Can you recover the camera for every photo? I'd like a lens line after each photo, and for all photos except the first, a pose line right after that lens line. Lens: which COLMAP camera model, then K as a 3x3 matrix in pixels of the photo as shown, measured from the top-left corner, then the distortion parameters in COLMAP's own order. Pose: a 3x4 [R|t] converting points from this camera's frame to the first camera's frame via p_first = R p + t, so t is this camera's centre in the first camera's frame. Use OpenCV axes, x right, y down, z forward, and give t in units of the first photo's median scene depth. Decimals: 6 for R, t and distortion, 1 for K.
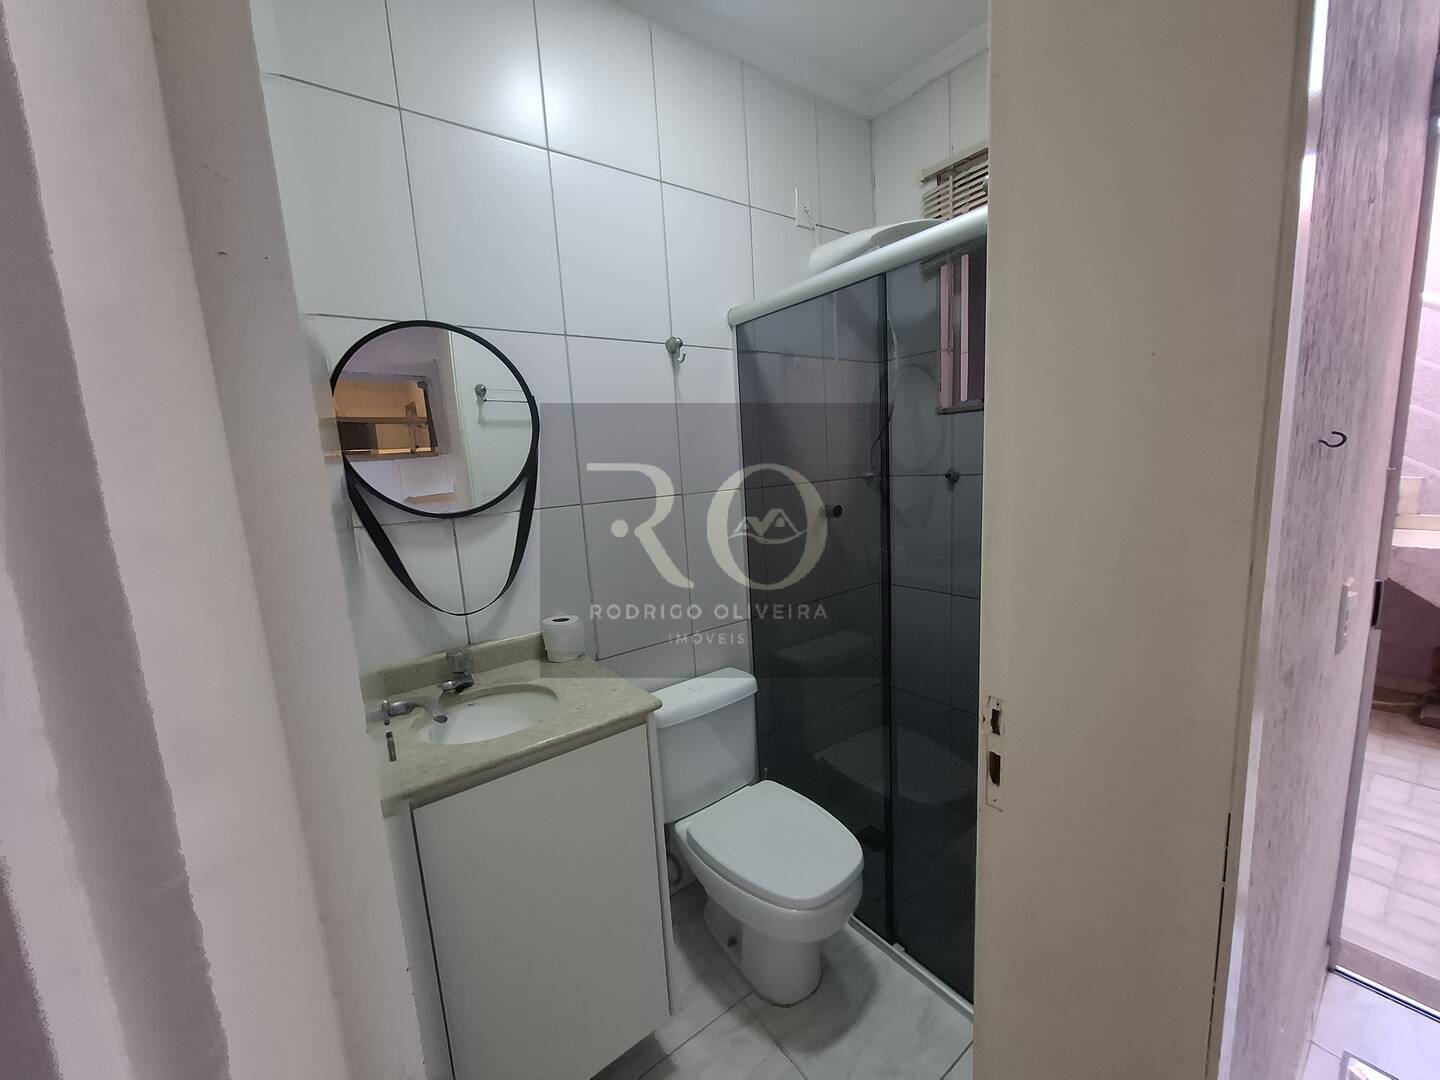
lens RADIAL K [[562.0, 0, 726.8], [0, 562.0, 548.2], [0, 0, 1]] dist [0.012155, -0.006625]
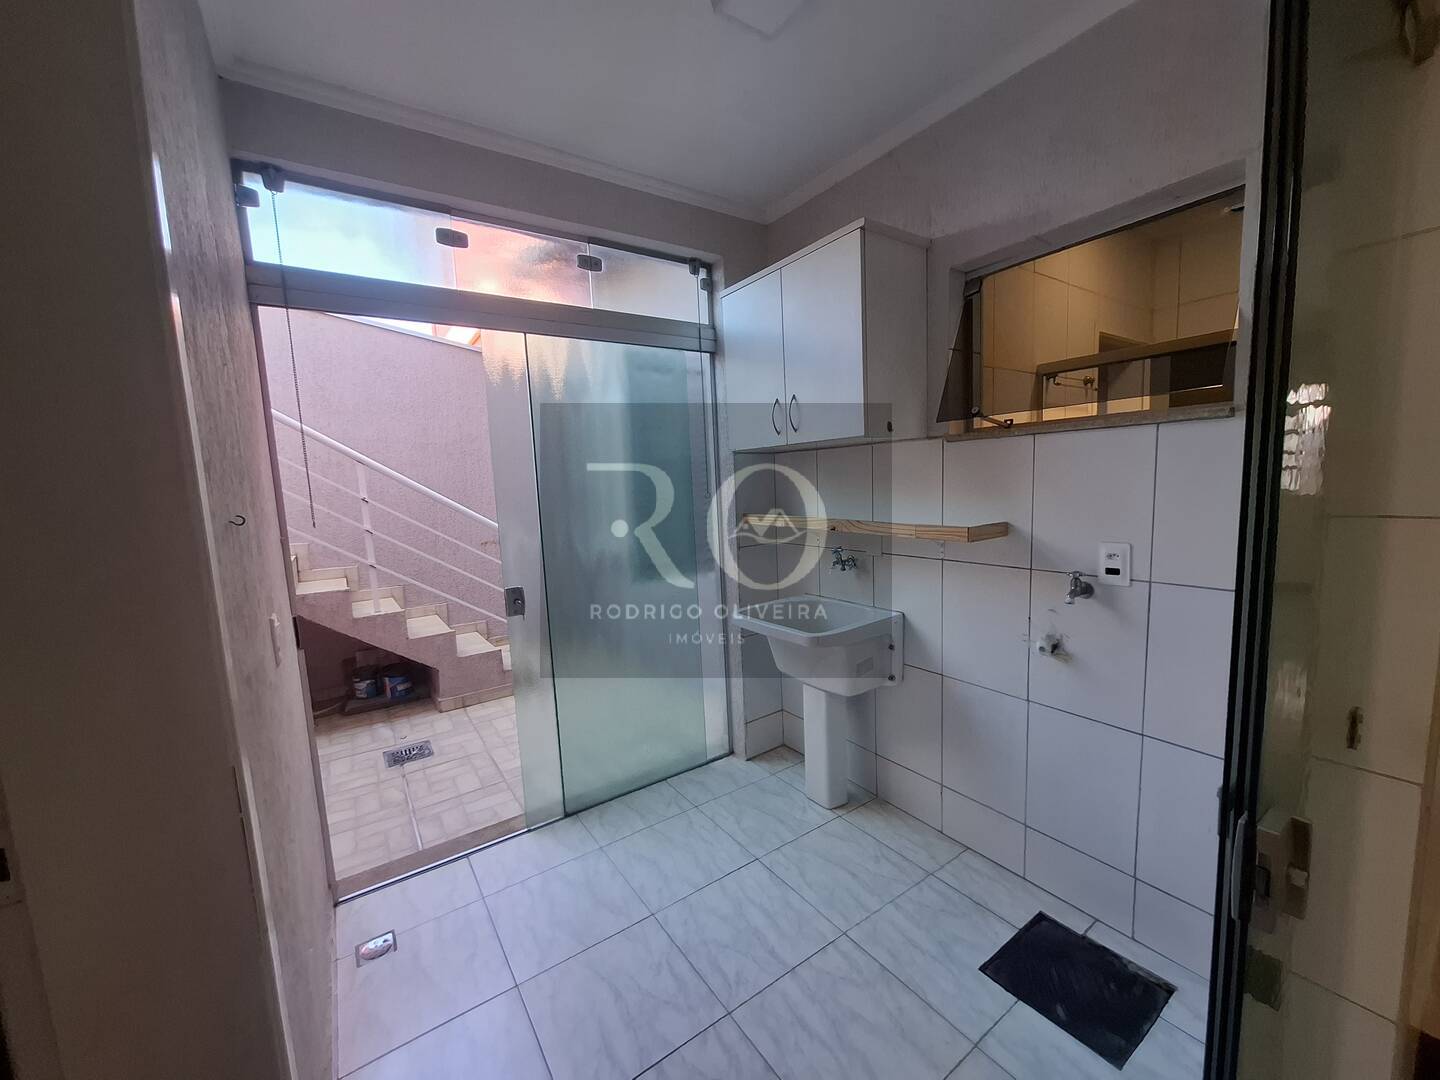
lens RADIAL K [[562.0, 0, 726.8], [0, 562.0, 548.2], [0, 0, 1]] dist [0.012155, -0.006625]
pose [[0.051581, -0.061071, 0.996800, -0.278893], [0.196099, 0.979316, 0.049852, 0.045948], [-0.979227, 0.192900, 0.062490, -0.272433]]
